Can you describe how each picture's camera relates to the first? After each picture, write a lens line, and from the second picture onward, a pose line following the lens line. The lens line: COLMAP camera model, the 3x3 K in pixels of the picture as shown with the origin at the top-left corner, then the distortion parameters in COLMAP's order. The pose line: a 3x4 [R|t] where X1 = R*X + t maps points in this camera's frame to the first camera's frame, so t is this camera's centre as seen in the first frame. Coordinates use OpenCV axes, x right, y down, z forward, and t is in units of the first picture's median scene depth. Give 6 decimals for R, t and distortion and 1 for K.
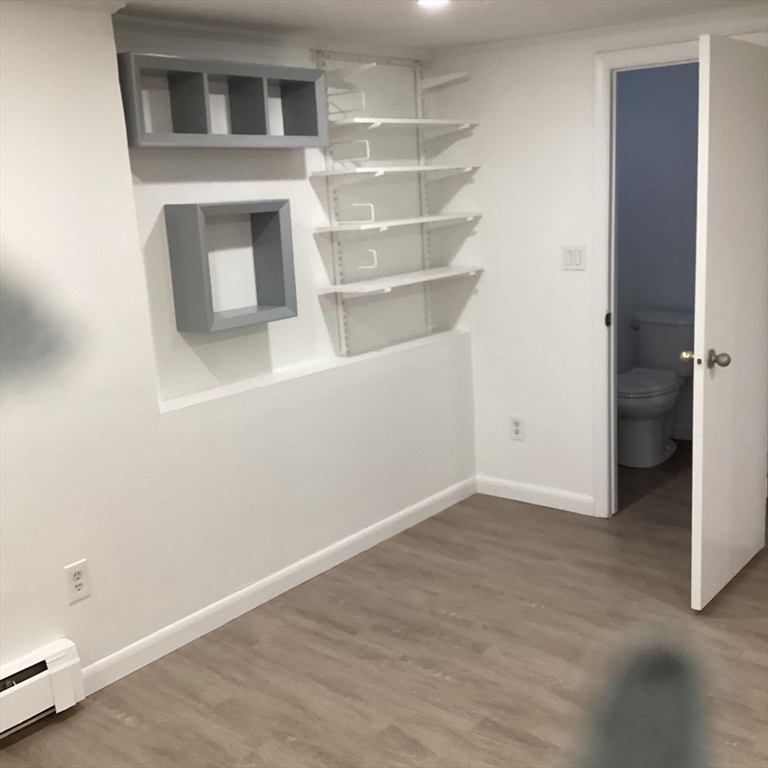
lens RADIAL K [[904.6, 0, 383.9], [0, 904.6, 379.1], [0, 0, 1]] dist [-0.003733, 0.000000]
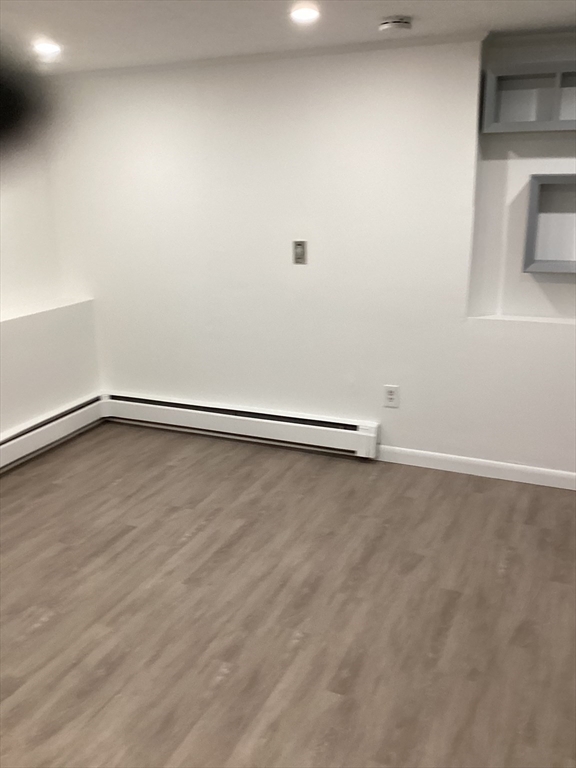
lens RADIAL K [[697.3, 0, 285.5], [0, 697.3, 388.9], [0, 0, 1]] dist [0.045356, -0.079233]
pose [[0.237367, 0.320314, -0.917091, 0.815841], [-0.190678, 0.941070, 0.279337, -0.122932], [0.952522, 0.108563, 0.284456, 0.409276]]
